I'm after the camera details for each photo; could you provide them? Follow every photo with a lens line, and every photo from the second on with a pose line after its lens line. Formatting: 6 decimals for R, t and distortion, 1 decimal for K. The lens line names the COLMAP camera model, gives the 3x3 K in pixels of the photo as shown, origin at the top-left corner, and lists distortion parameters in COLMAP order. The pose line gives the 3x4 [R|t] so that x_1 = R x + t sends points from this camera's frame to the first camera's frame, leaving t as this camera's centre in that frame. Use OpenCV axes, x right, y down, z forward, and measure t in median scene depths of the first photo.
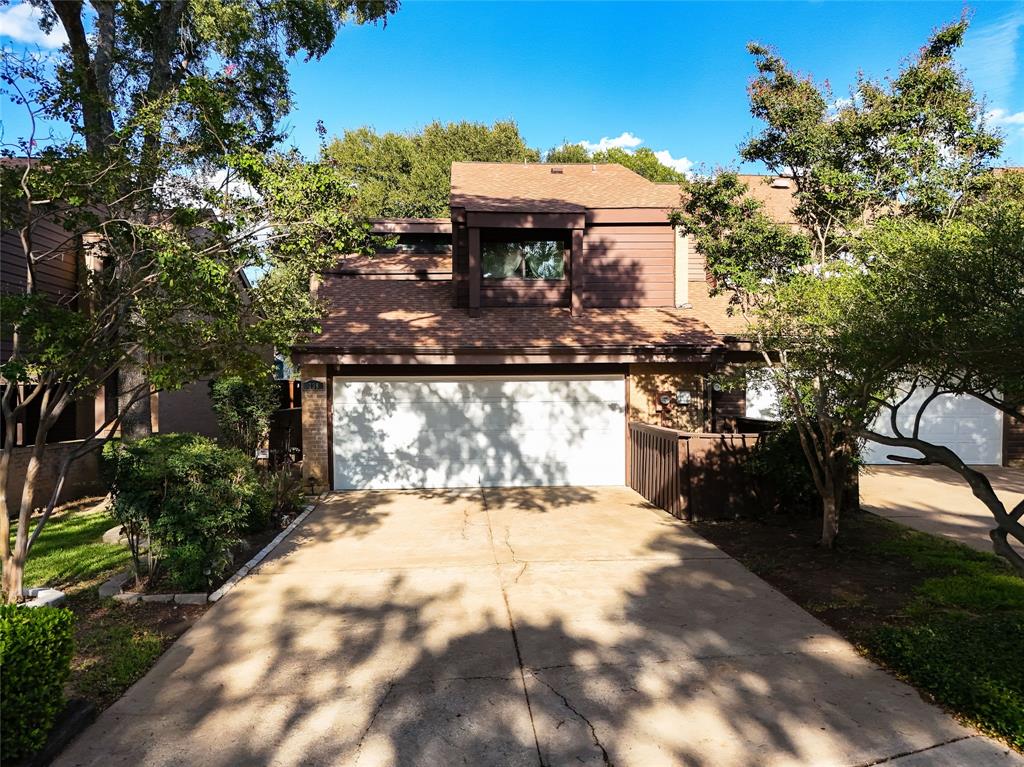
lens RADIAL K [[767.7, 0, 503.7], [0, 767.7, 404.4], [0, 0, 1]] dist [0.091807, -0.110054]
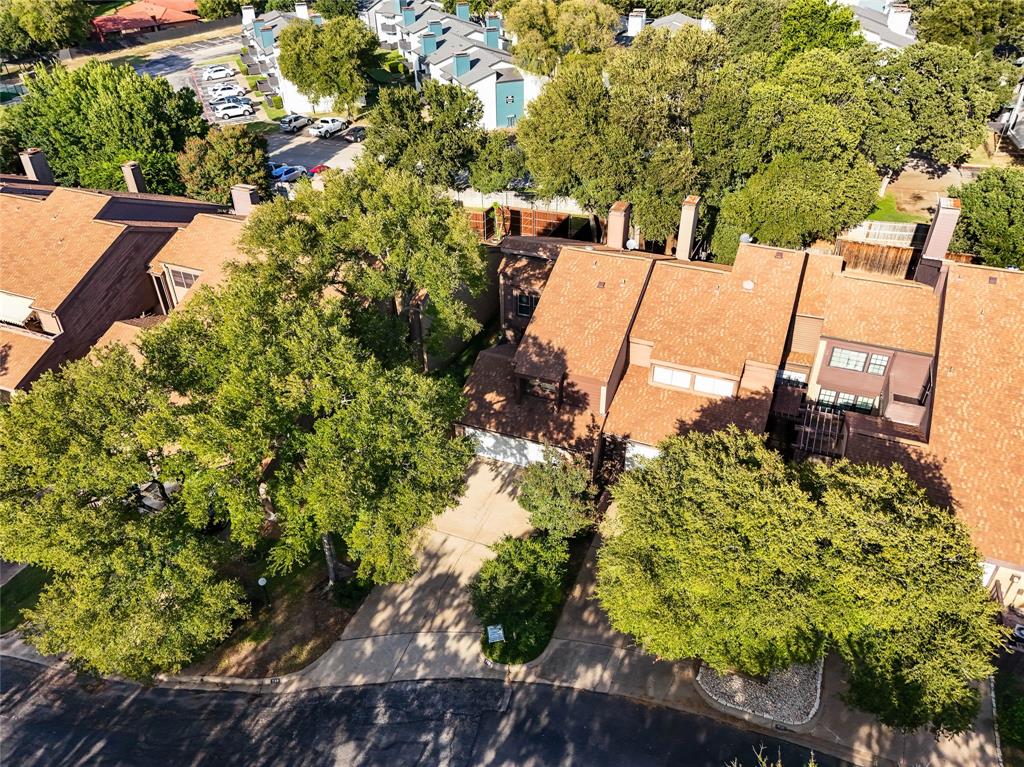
lens RADIAL K [[754.0, 0, 512.0], [0, 754.0, 383.5], [0, 0, 1]] dist [0.062357, -0.056751]
pose [[0.902581, 0.235429, -0.360446, 0.885521], [-0.000039, 0.837278, 0.546778, -1.644150], [0.430521, -0.493497, 0.755720, -0.928674]]
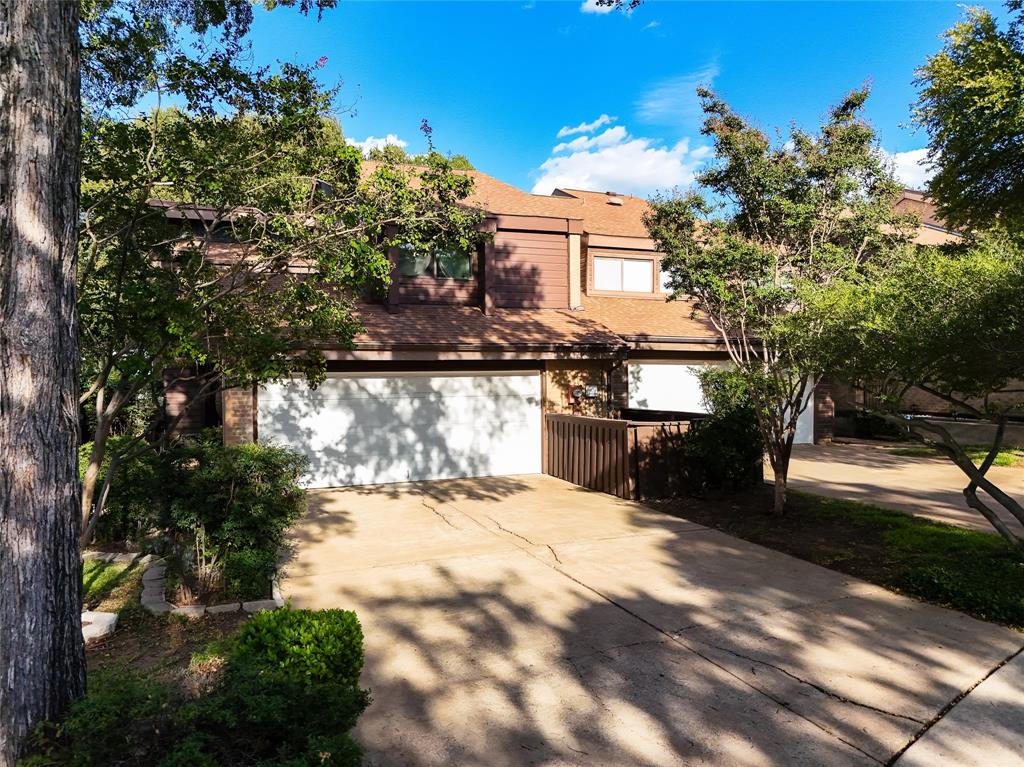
lens RADIAL K [[754.0, 0, 512.0], [0, 754.0, 383.5], [0, 0, 1]] dist [0.062357, -0.056751]
pose [[0.950107, -0.006568, 0.311854, -0.212922], [0.013991, 0.999669, -0.021571, 0.001719], [-0.311609, 0.024858, 0.949885, 0.010020]]
